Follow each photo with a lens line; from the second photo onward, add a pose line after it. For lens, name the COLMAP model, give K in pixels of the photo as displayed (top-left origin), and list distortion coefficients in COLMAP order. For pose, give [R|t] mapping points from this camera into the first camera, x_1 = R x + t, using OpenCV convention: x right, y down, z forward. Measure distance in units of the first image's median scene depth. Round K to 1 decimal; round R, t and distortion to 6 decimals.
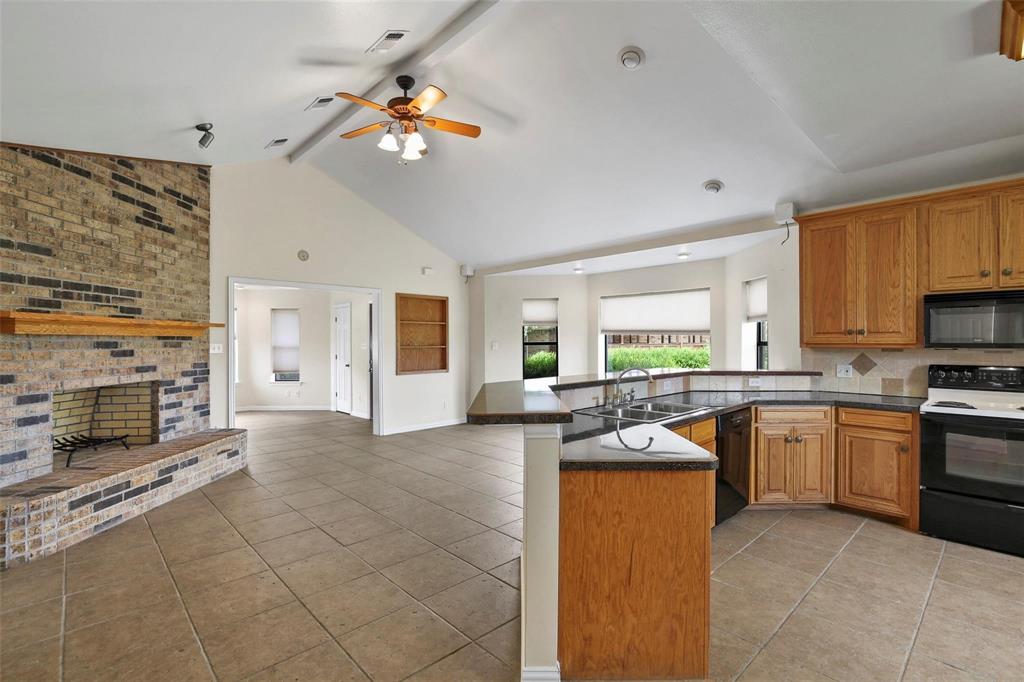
lens RADIAL K [[467.3, 0, 512.9], [0, 467.3, 343.5], [0, 0, 1]] dist [-0.001639, 0.000115]
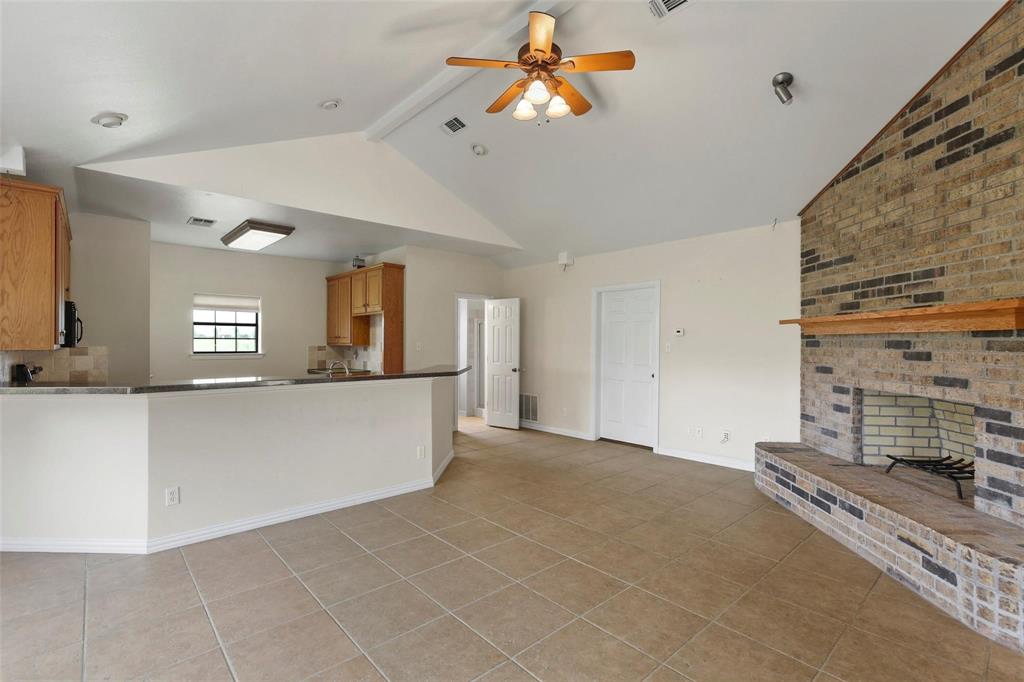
lens RADIAL K [[467.3, 0, 511.3], [0, 467.3, 342.4], [0, 0, 1]] dist [-0.001639, 0.000115]
pose [[-0.999560, 0.002763, 0.029524, -0.200444], [0.002929, 0.999980, 0.005577, -0.007329], [-0.029508, 0.005661, -0.999549, 1.805572]]
